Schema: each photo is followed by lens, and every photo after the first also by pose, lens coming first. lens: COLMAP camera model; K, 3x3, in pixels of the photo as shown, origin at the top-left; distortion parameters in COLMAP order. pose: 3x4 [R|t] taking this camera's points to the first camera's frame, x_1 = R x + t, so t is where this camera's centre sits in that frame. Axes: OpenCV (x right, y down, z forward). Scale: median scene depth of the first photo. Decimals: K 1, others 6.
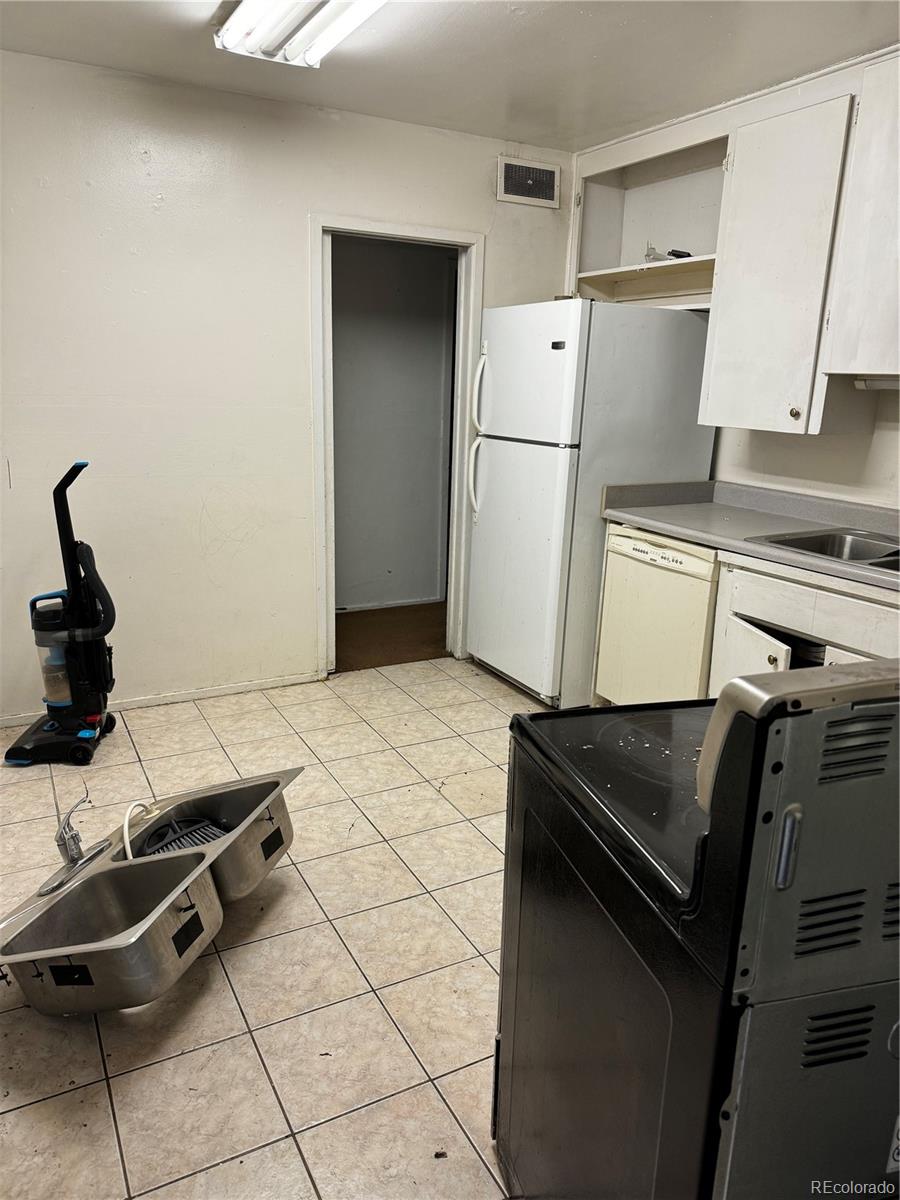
lens RADIAL K [[836.9, 0, 450.0], [0, 836.9, 600.0], [0, 0, 1]] dist [0.073394, -0.093329]
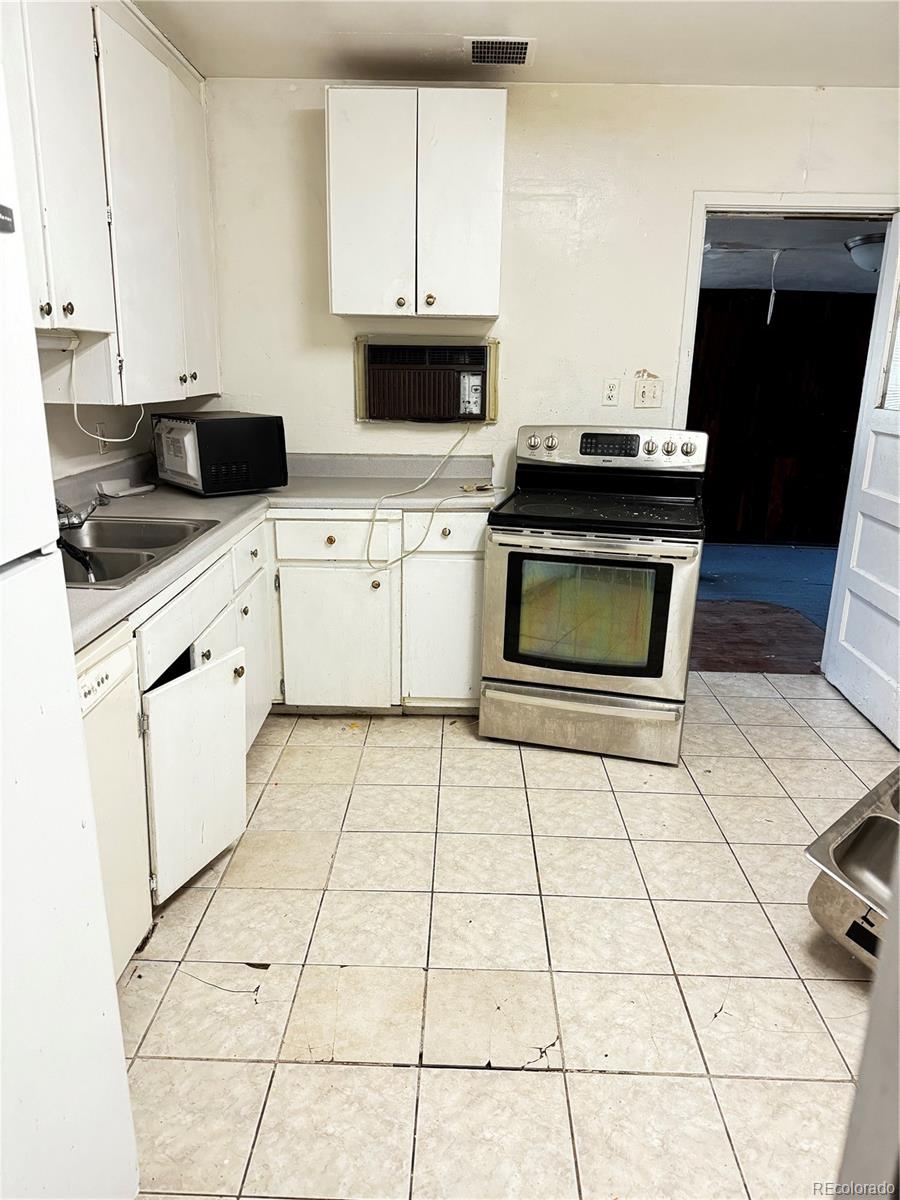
lens RADIAL K [[833.7, 0, 450.0], [0, 833.7, 600.0], [0, 0, 1]] dist [0.131472, -0.229195]
pose [[-0.866647, -0.181179, 0.464863, -0.161782], [0.085305, 0.864205, 0.495855, -0.335807], [-0.491576, 0.469387, -0.733505, 1.248001]]
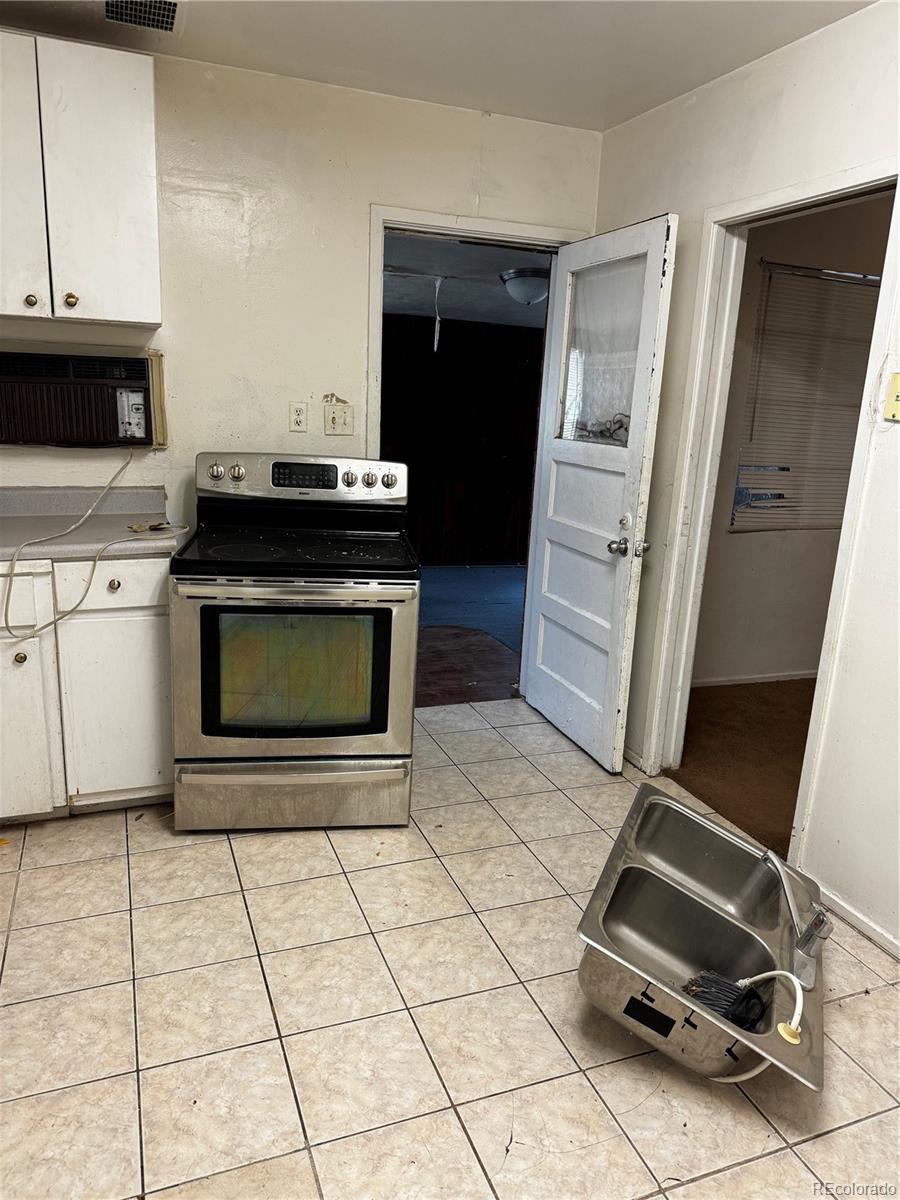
lens RADIAL K [[836.9, 0, 450.0], [0, 836.9, 600.0], [0, 0, 1]] dist [0.073394, -0.093329]
pose [[-0.989040, -0.105809, 0.102974, -0.082528], [-0.042570, 0.872185, 0.487321, -0.307914], [-0.141375, 0.477596, -0.867130, 1.145109]]
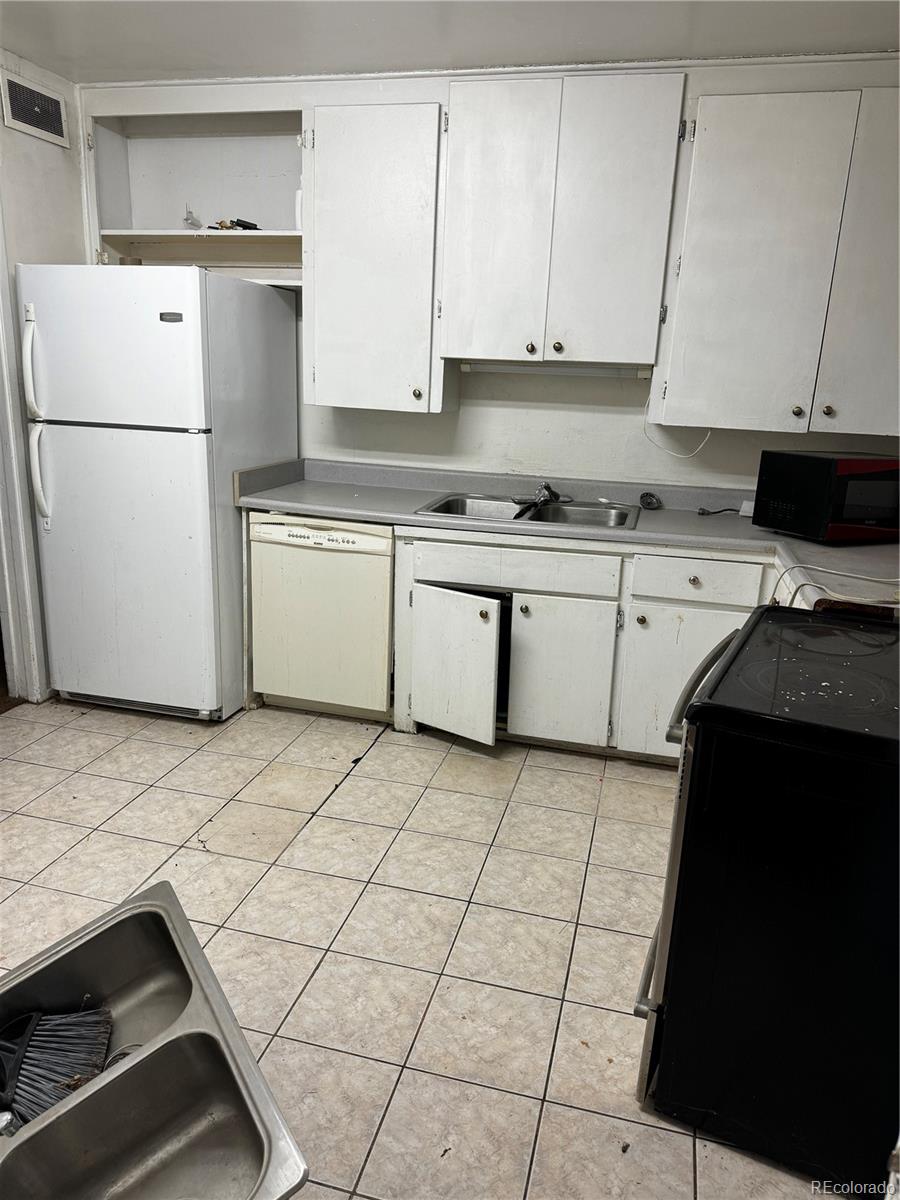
lens RADIAL K [[836.9, 0, 450.0], [0, 836.9, 600.0], [0, 0, 1]] dist [0.073394, -0.093329]
pose [[0.681081, -0.191756, 0.706653, -0.371180], [0.164164, 0.980520, 0.107848, -0.065102], [-0.713568, 0.042554, 0.699292, 0.206225]]
